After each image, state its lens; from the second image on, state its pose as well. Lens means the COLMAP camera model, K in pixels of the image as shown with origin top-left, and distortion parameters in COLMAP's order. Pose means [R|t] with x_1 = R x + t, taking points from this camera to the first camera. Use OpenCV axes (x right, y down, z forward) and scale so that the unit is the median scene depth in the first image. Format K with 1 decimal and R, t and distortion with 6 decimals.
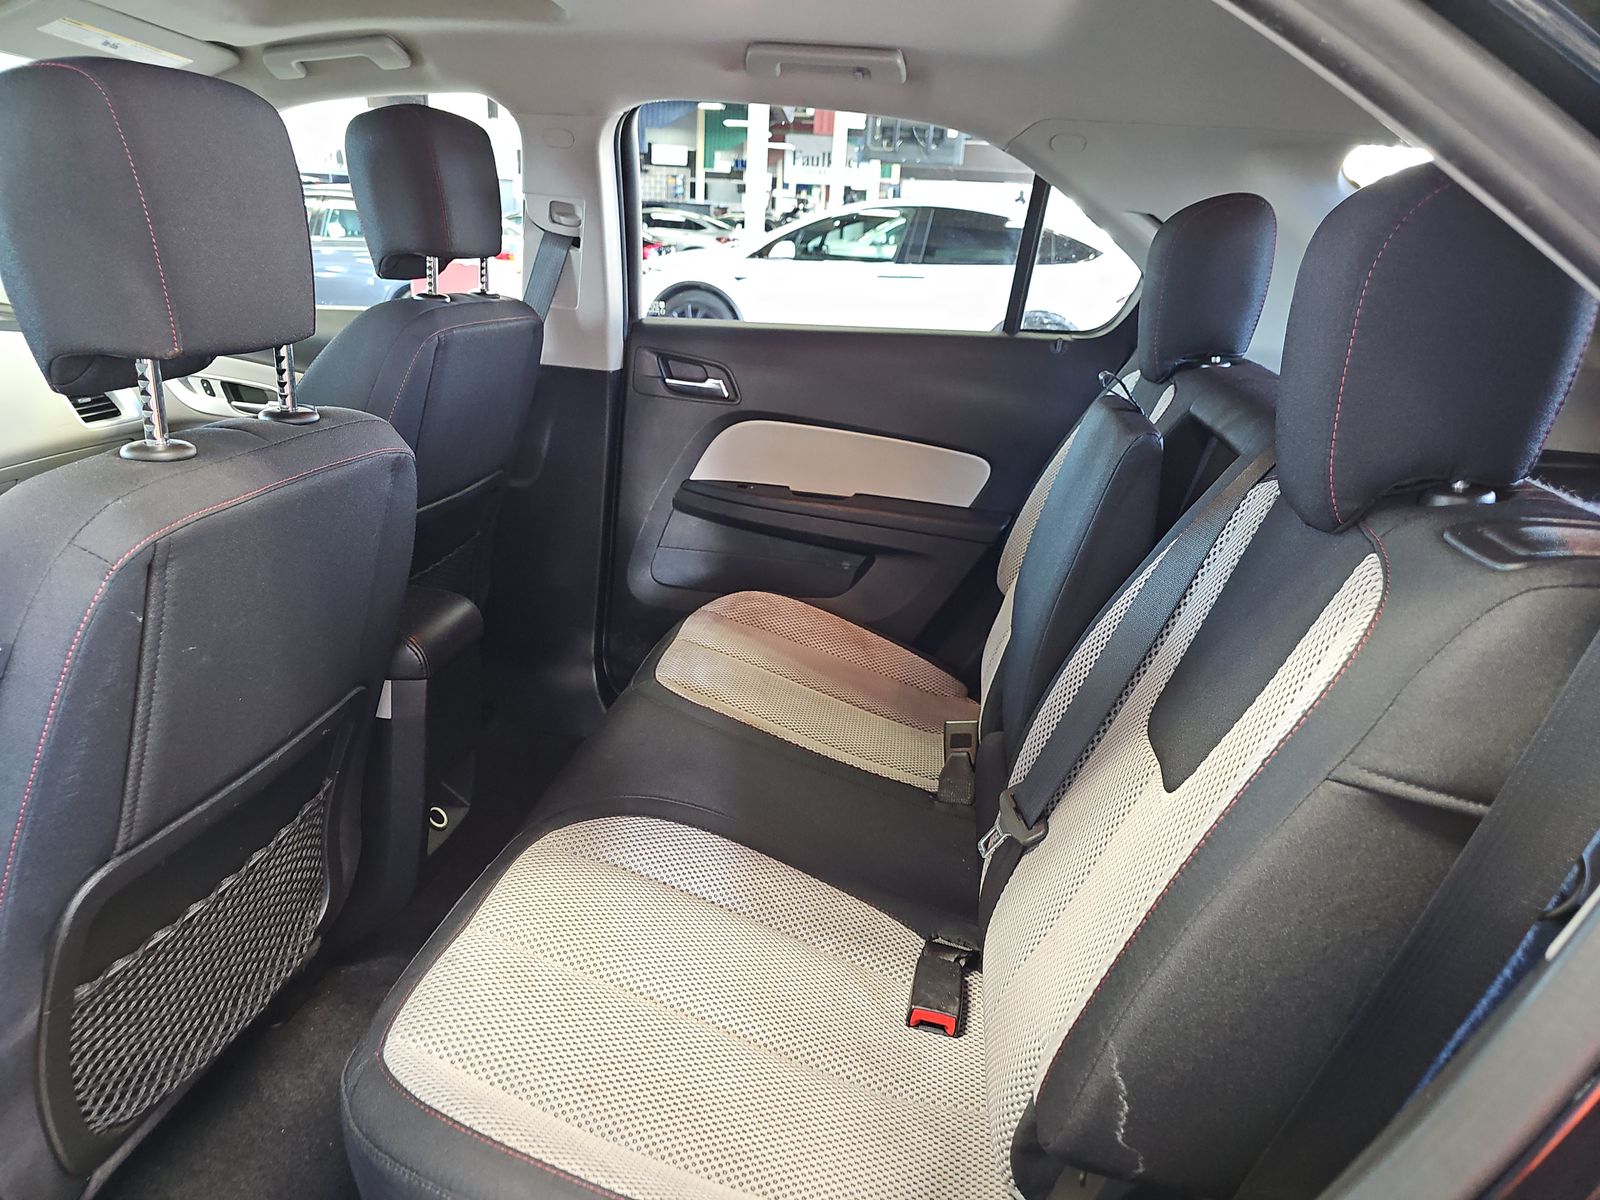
lens RADIAL K [[1063.1, 0, 793.2], [0, 1063.1, 610.4], [0, 0, 1]] dist [0.011801, -0.011278]
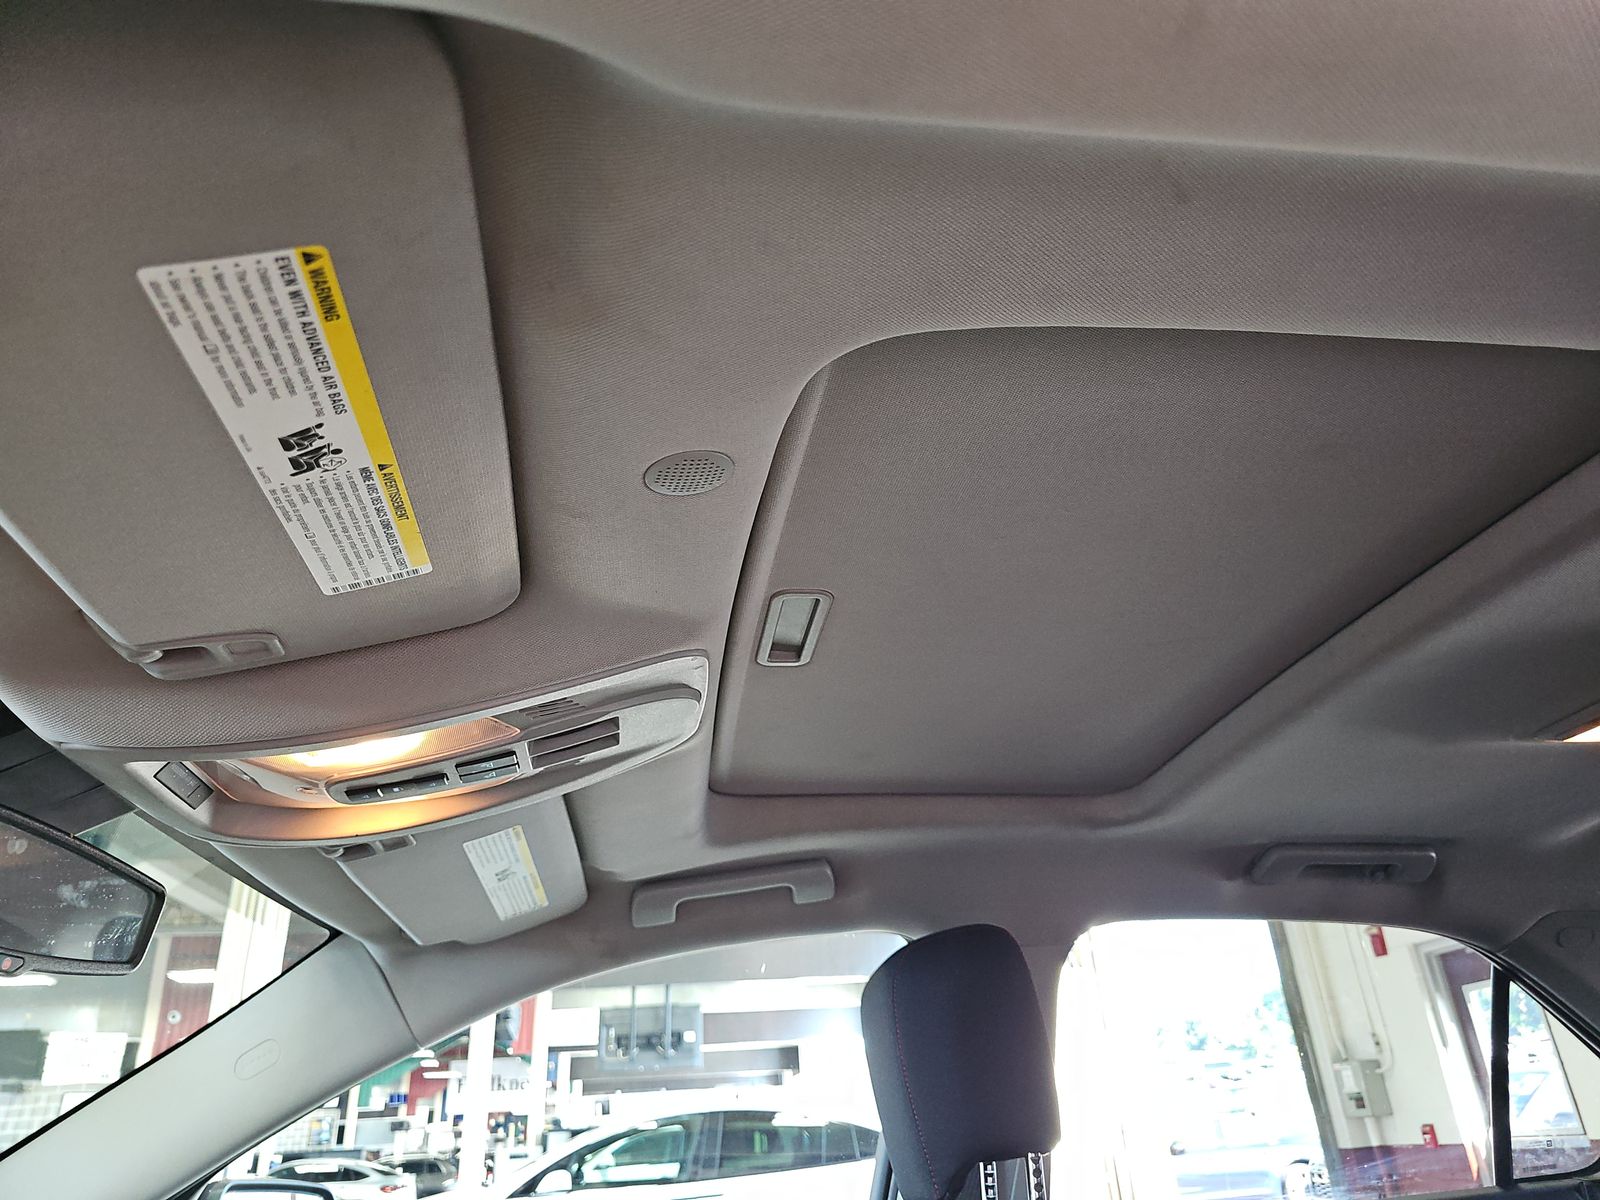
lens RADIAL K [[1063.1, 0, 805.6], [0, 1063.1, 606.9], [0, 0, 1]] dist [0.011801, -0.011278]
pose [[0.942109, 0.049740, 0.331598, -0.094103], [0.206983, 0.691761, -0.691827, -0.020445], [-0.263798, 0.720411, 0.641419, 0.055914]]
